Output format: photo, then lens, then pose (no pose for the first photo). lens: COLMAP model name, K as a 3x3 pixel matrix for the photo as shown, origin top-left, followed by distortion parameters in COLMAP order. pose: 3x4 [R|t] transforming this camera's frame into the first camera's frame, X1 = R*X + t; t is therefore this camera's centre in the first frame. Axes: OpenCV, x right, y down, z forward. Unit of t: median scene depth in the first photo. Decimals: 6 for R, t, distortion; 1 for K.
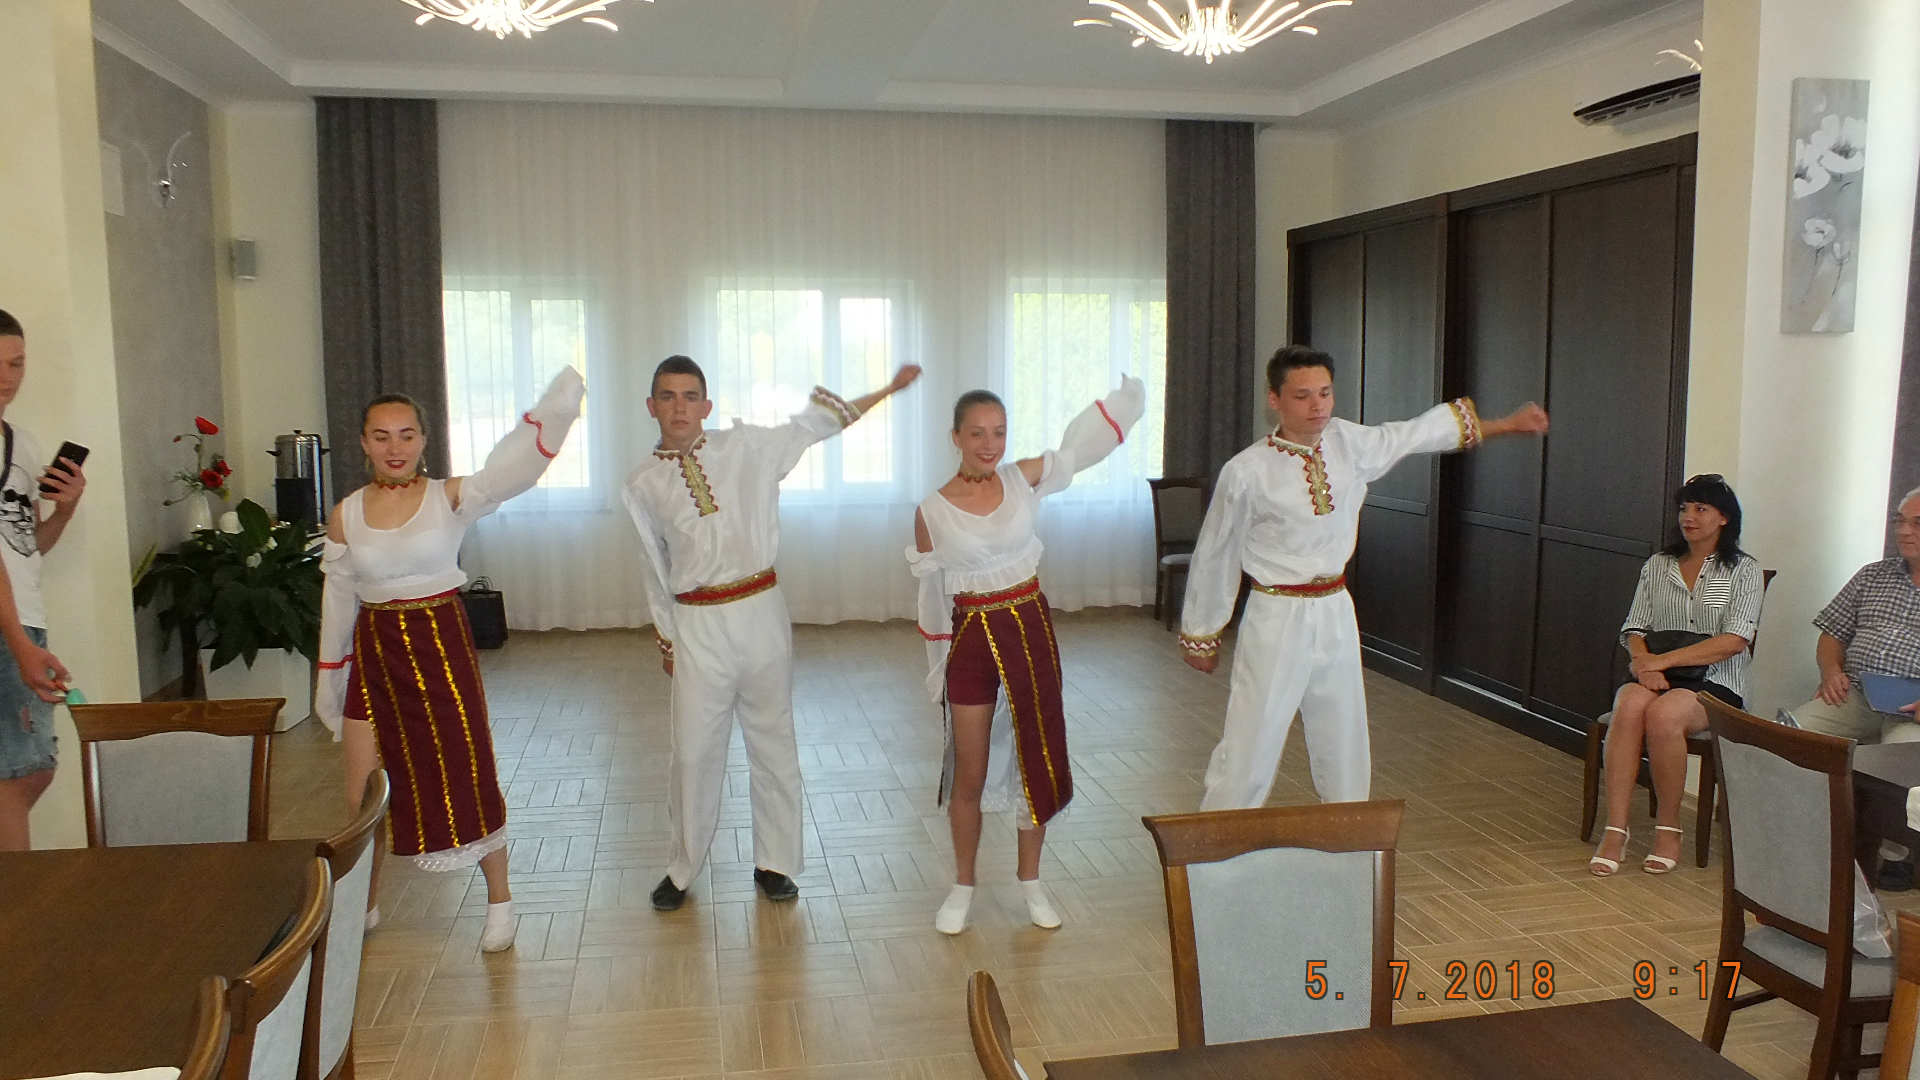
lens RADIAL K [[1496.3, 0, 963.2], [0, 1496.3, 581.7], [0, 0, 1]] dist [-0.077280, 0.072343]
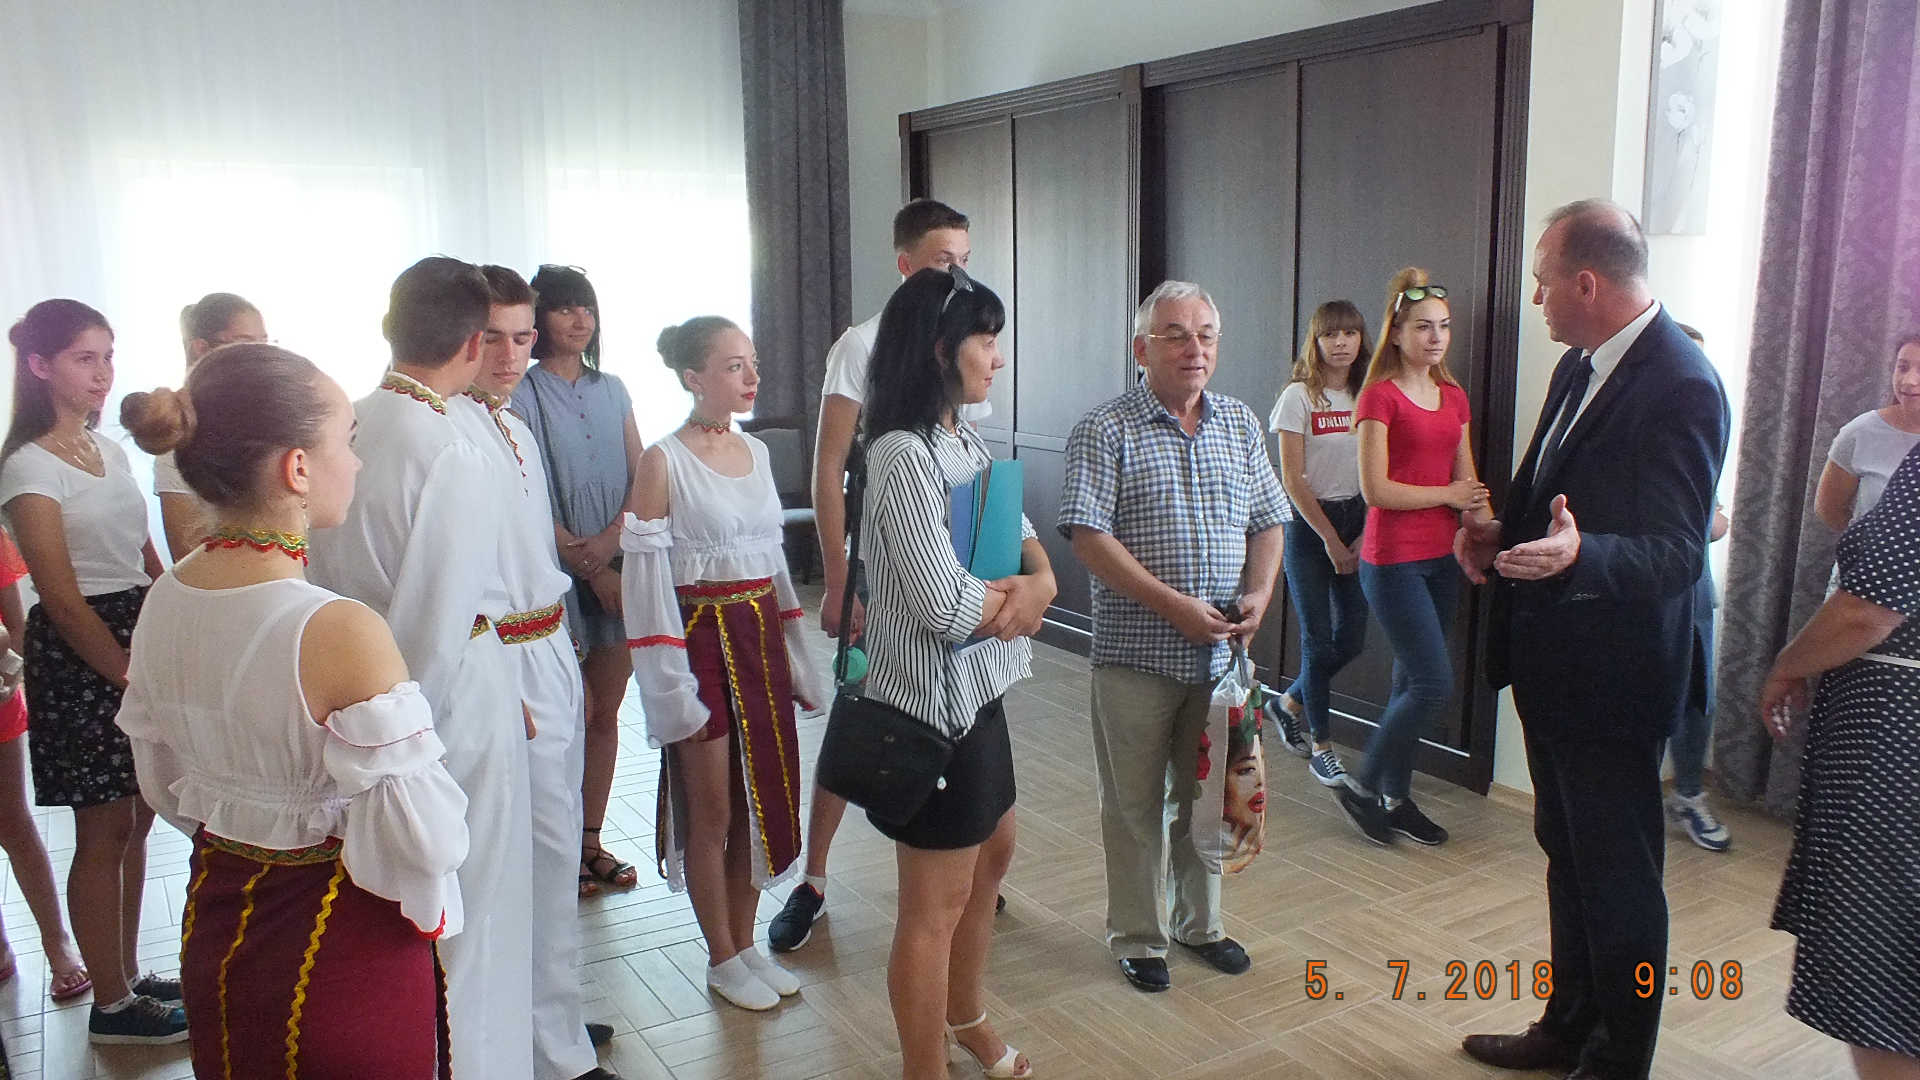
lens RADIAL K [[1496.3, 0, 960.7], [0, 1496.3, 555.8], [0, 0, 1]] dist [-0.077280, 0.072343]
pose [[0.934900, -0.054152, 0.350755, -0.062071], [0.043298, 0.998312, 0.038718, -0.025480], [-0.352259, -0.021011, 0.935667, 0.240842]]
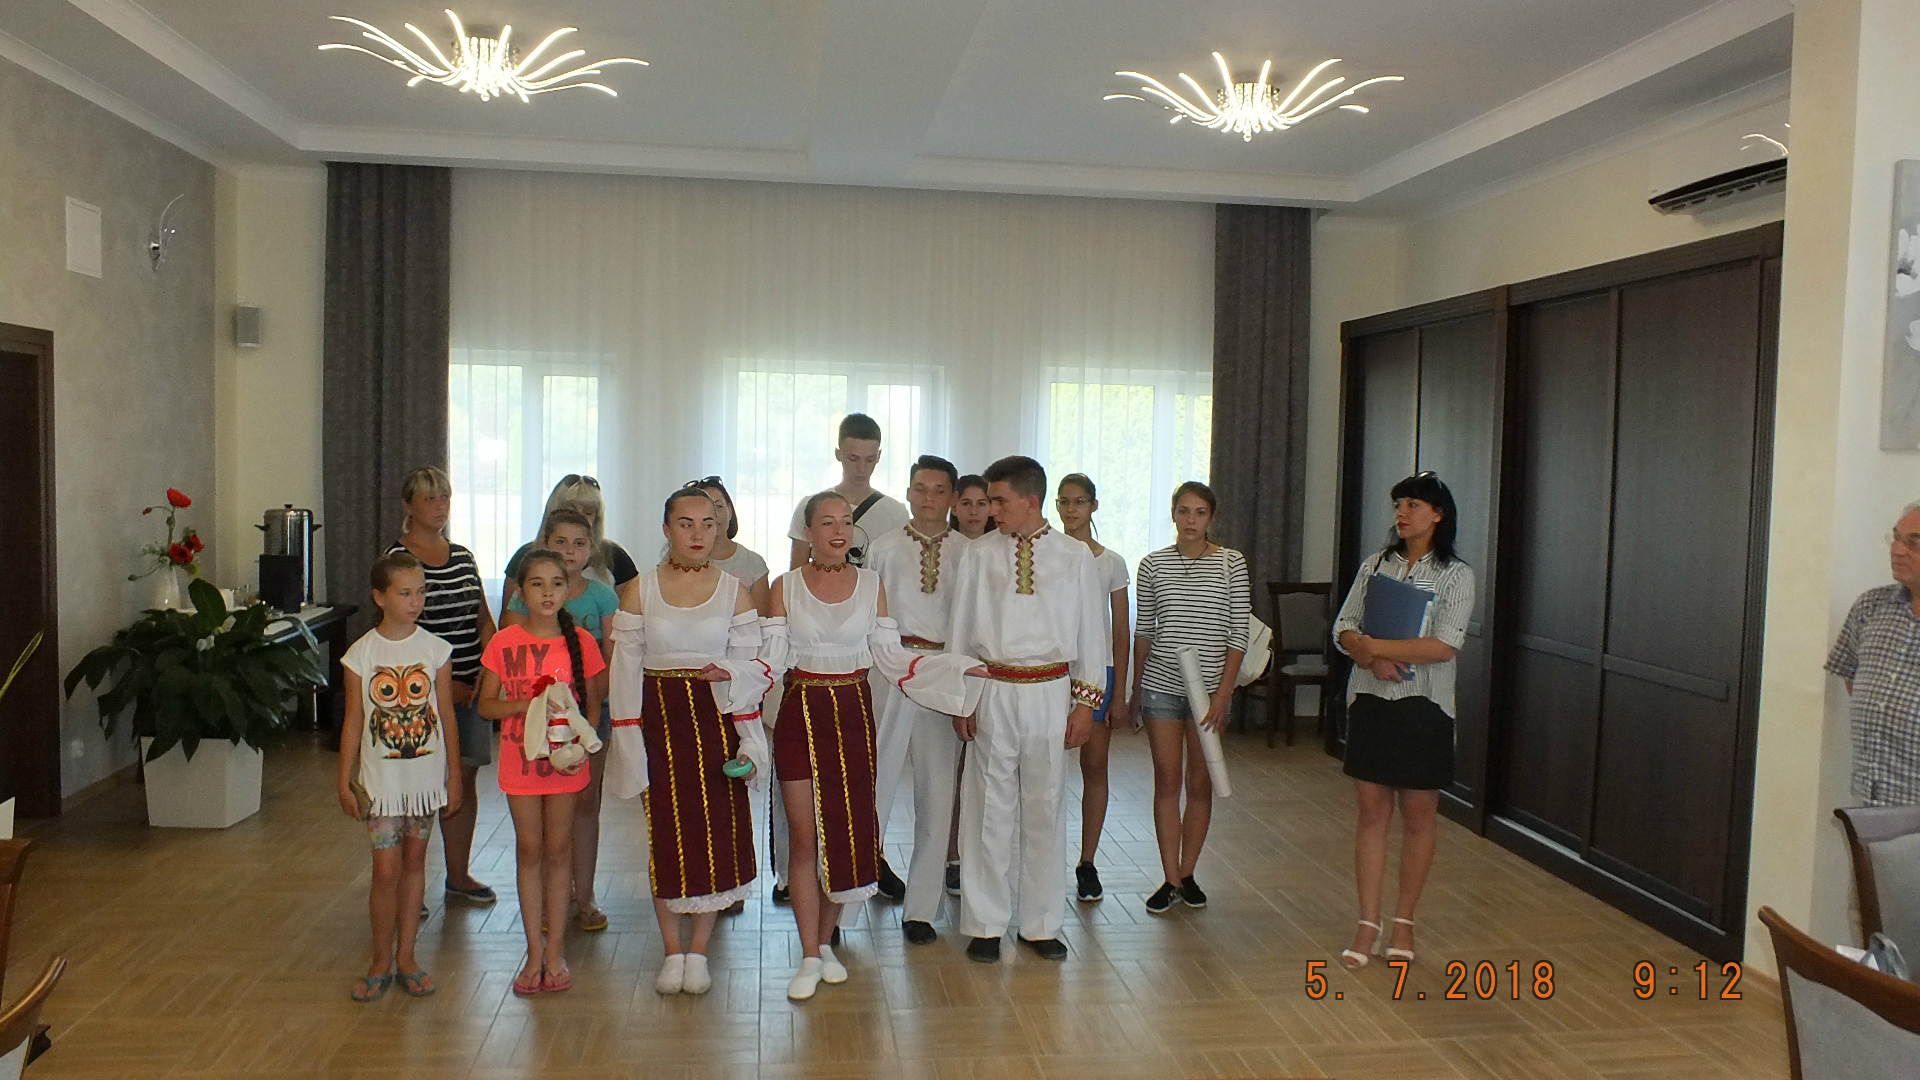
lens RADIAL K [[1496.3, 0, 968.1], [0, 1496.3, 584.4], [0, 0, 1]] dist [-0.077280, 0.072343]
pose [[0.998084, 0.032536, -0.052619, 0.044820], [-0.035358, 0.997935, -0.053621, -0.016335], [0.050766, 0.055379, 0.997174, 0.075434]]
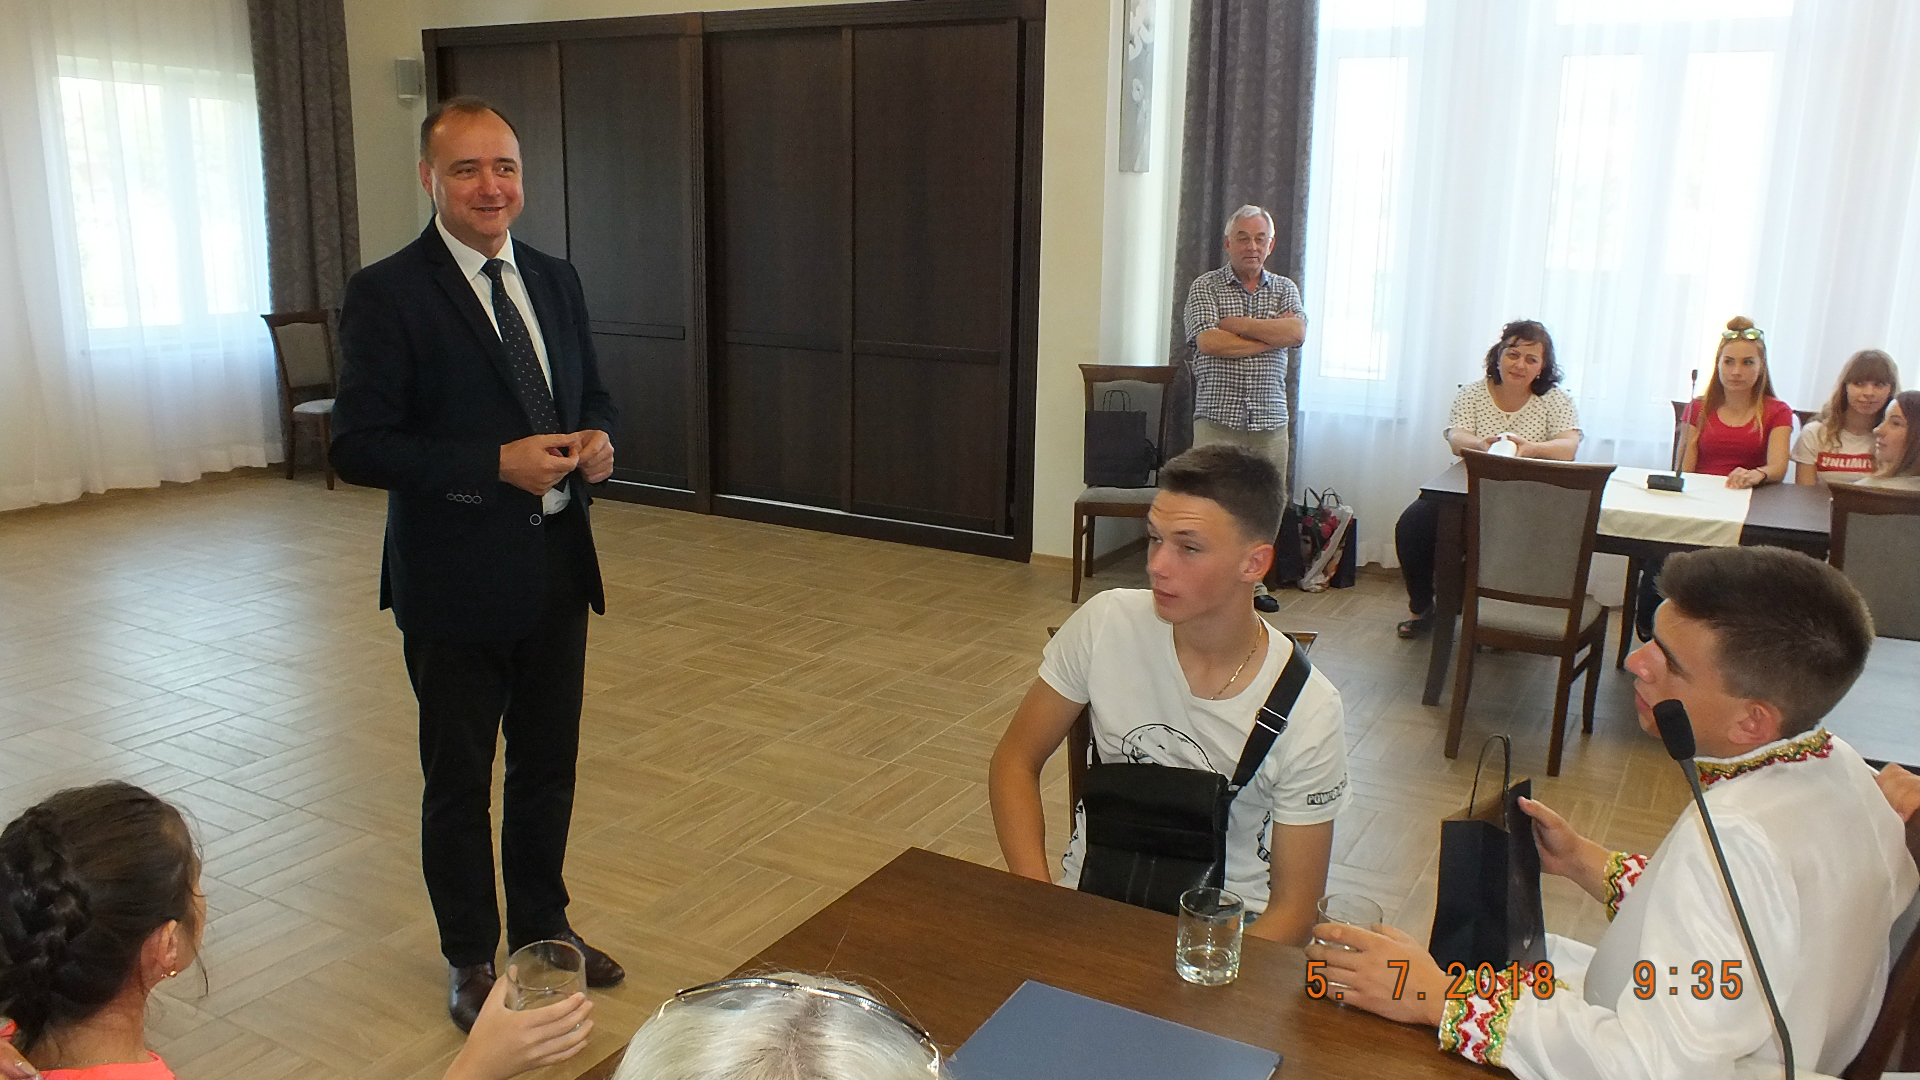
lens RADIAL K [[1496.3, 0, 968.1], [0, 1496.3, 566.2], [0, 0, 1]] dist [-0.077280, 0.072343]
pose [[0.640907, -0.160076, 0.750742, -0.337559], [0.078396, 0.986551, 0.143429, -0.021154], [-0.763605, -0.033069, 0.644836, 0.188384]]
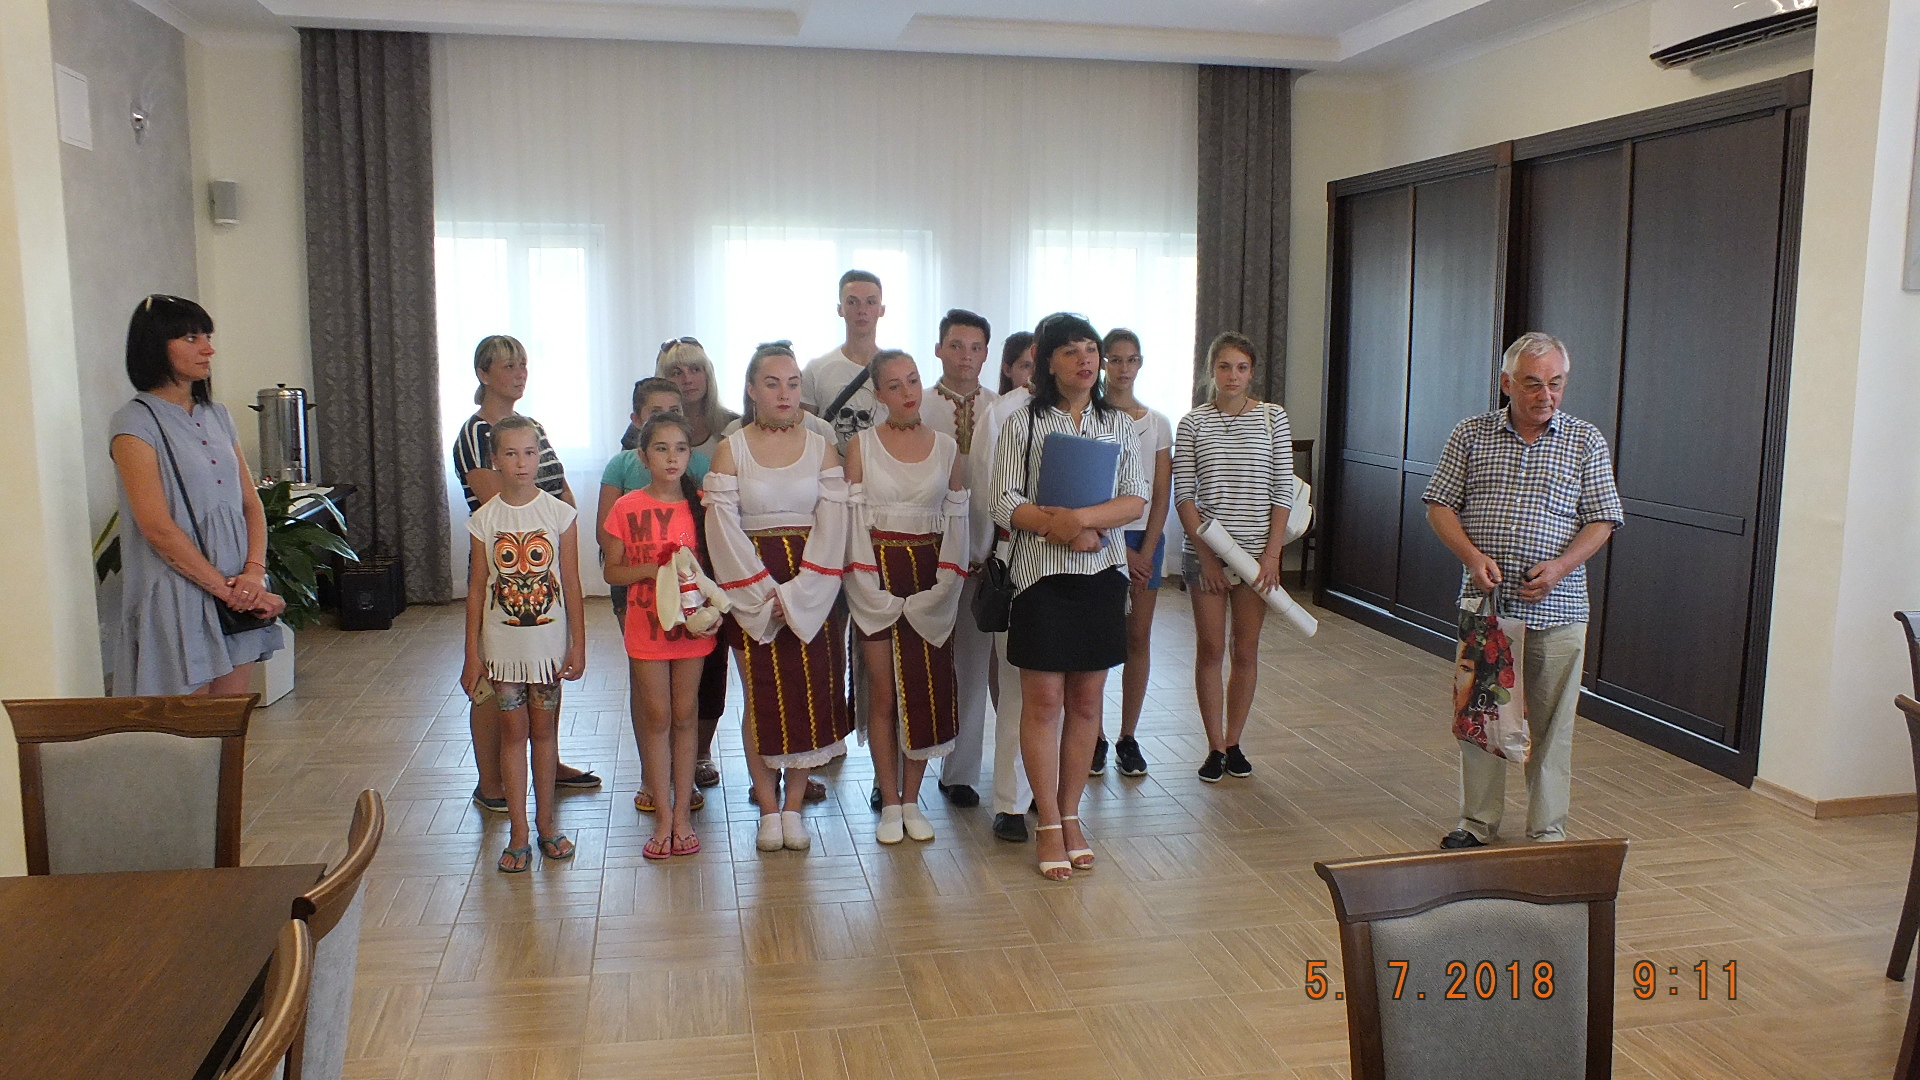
lens RADIAL K [[1496.3, 0, 963.5], [0, 1496.3, 570.1], [0, 0, 1]] dist [-0.077280, 0.072343]
pose [[0.999938, 0.007894, 0.007875, -0.023341], [-0.008035, 0.999805, 0.018051, -0.004536], [-0.007731, -0.018114, 0.999806, 0.056800]]
